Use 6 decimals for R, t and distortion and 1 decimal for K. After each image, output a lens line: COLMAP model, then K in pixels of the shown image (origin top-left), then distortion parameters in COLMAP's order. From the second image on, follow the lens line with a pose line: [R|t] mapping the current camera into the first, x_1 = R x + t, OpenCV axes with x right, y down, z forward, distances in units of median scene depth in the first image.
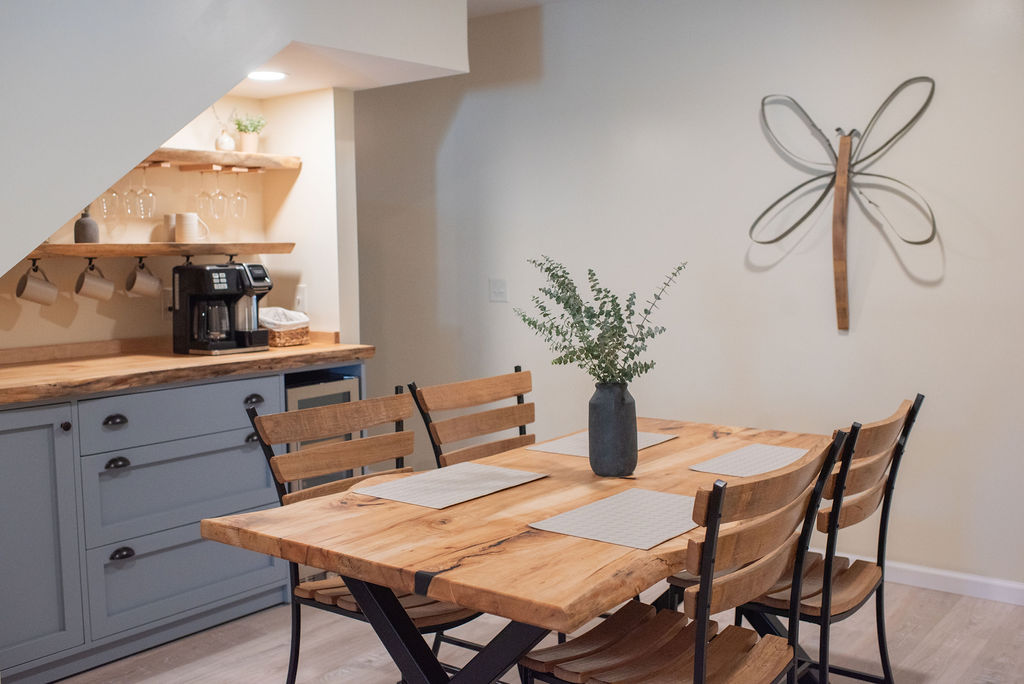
lens RADIAL K [[1029.9, 0, 489.8], [0, 1029.9, 343.5], [0, 0, 1]] dist [-0.093871, 0.125824]
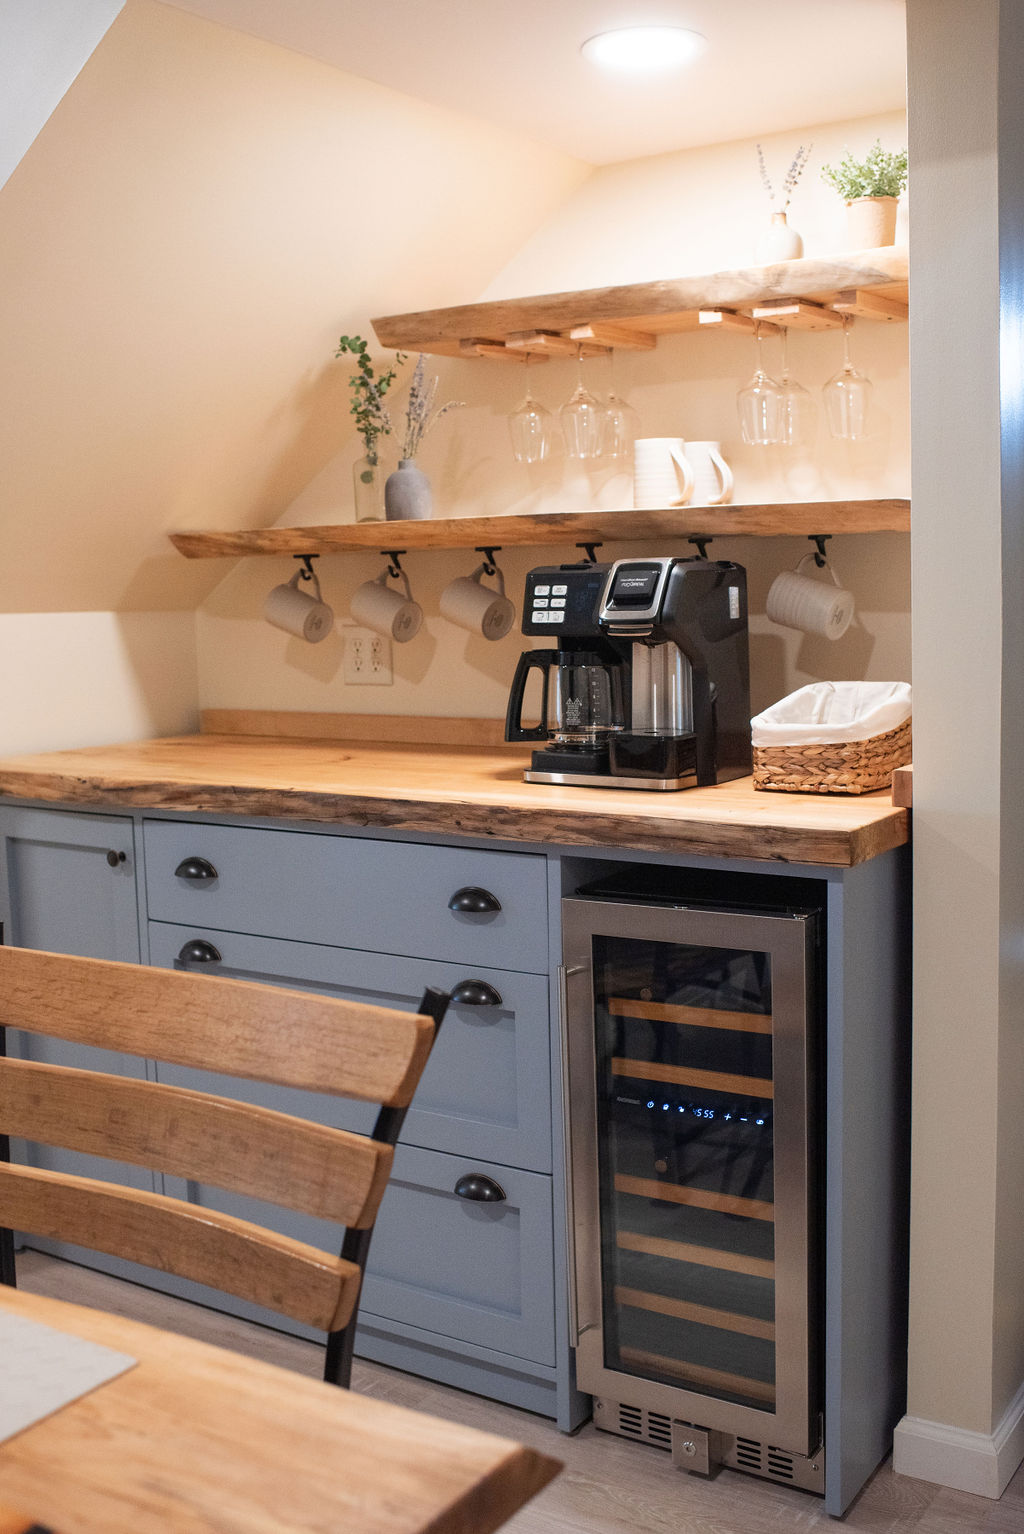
lens RADIAL K [[1542.8, 0, 512.0], [0, 1542.8, 767.0], [0, 0, 1]] dist [-0.093871, 0.125824]
pose [[0.116445, 0.133492, -0.984185, 0.364728], [-0.069343, 0.989601, 0.126022, -0.075727], [0.990773, 0.053572, 0.124491, 0.943260]]
